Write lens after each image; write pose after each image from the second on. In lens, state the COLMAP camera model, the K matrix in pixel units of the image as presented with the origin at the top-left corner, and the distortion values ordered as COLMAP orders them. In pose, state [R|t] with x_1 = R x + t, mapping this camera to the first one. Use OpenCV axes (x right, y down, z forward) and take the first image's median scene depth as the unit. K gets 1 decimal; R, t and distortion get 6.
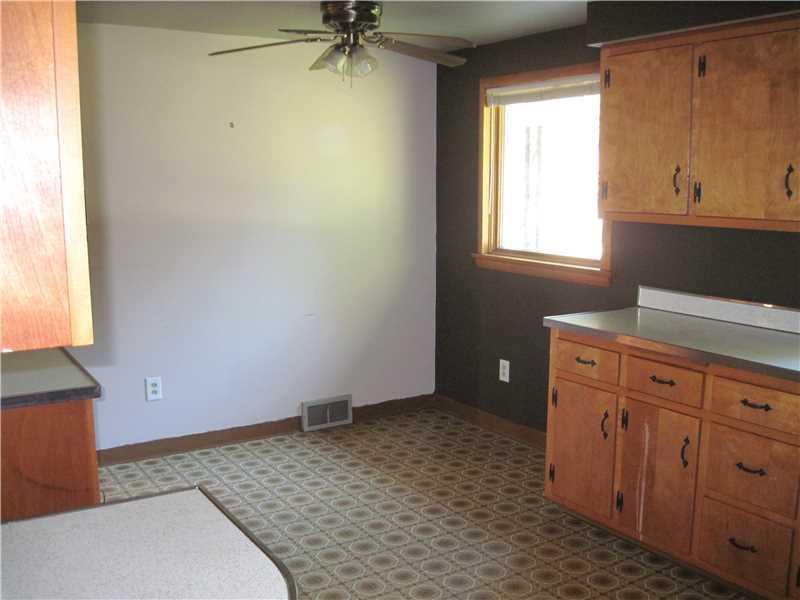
lens RADIAL K [[820.3, 0, 399.9], [0, 820.3, 299.2], [0, 0, 1]] dist [-0.093675, 0.000000]
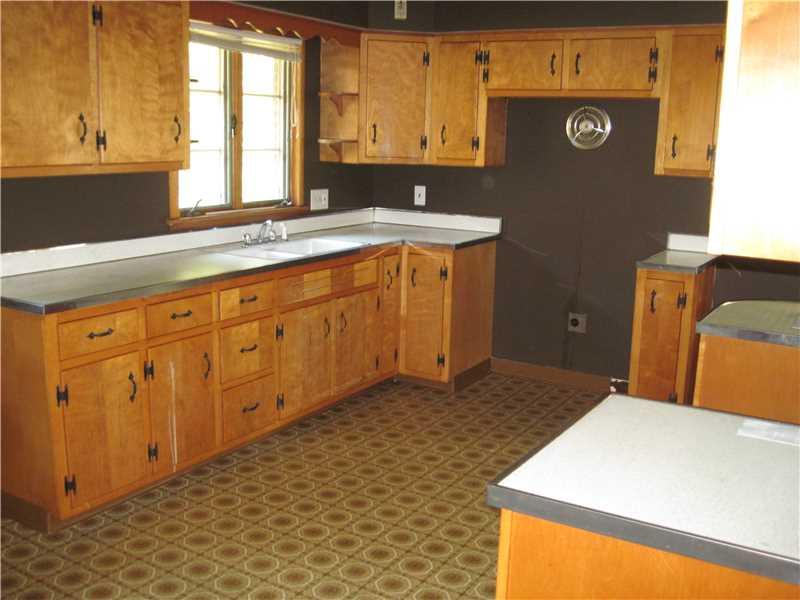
lens RADIAL K [[820.3, 0, 400.0], [0, 820.3, 301.3], [0, 0, 1]] dist [-0.093675, 0.000000]
pose [[-0.427766, -0.187138, 0.884305, -0.748300], [0.111398, 0.959960, 0.257034, -0.161797], [-0.896999, 0.208460, -0.389791, 1.129934]]
